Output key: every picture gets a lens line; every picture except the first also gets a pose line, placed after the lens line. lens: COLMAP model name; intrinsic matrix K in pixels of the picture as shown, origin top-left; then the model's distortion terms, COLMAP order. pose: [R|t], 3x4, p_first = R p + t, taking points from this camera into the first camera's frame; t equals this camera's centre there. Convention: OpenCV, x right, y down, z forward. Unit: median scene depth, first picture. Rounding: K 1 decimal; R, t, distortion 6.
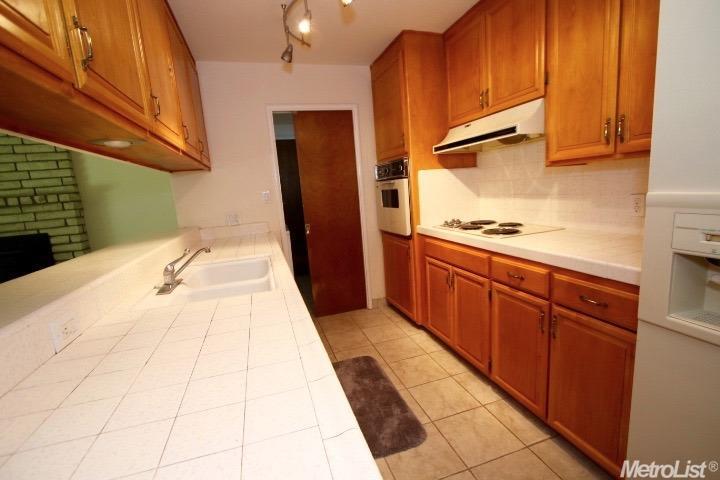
lens RADIAL K [[334.7, 0, 365.6], [0, 334.7, 244.4], [0, 0, 1]] dist [-0.021330, 0.005307]
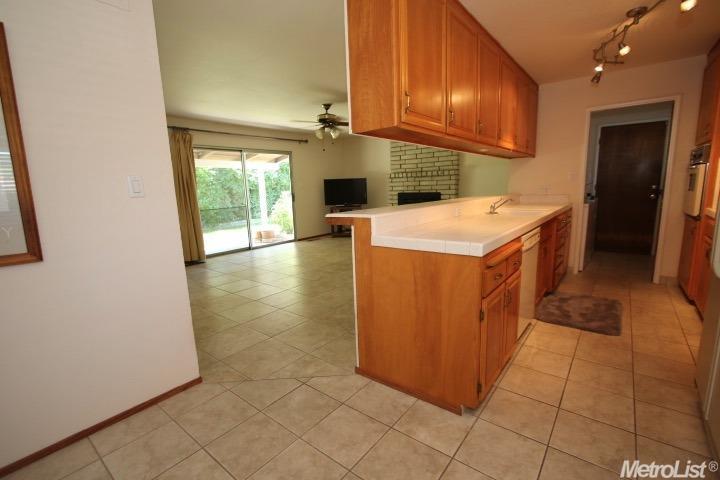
lens RADIAL K [[334.7, 0, 359.5], [0, 334.7, 246.2], [0, 0, 1]] dist [-0.021330, 0.005307]
pose [[0.563710, 0.201749, -0.800955, 0.392563], [-0.148697, 0.978655, 0.141857, 0.081573], [0.812478, 0.039133, 0.581677, -0.532163]]
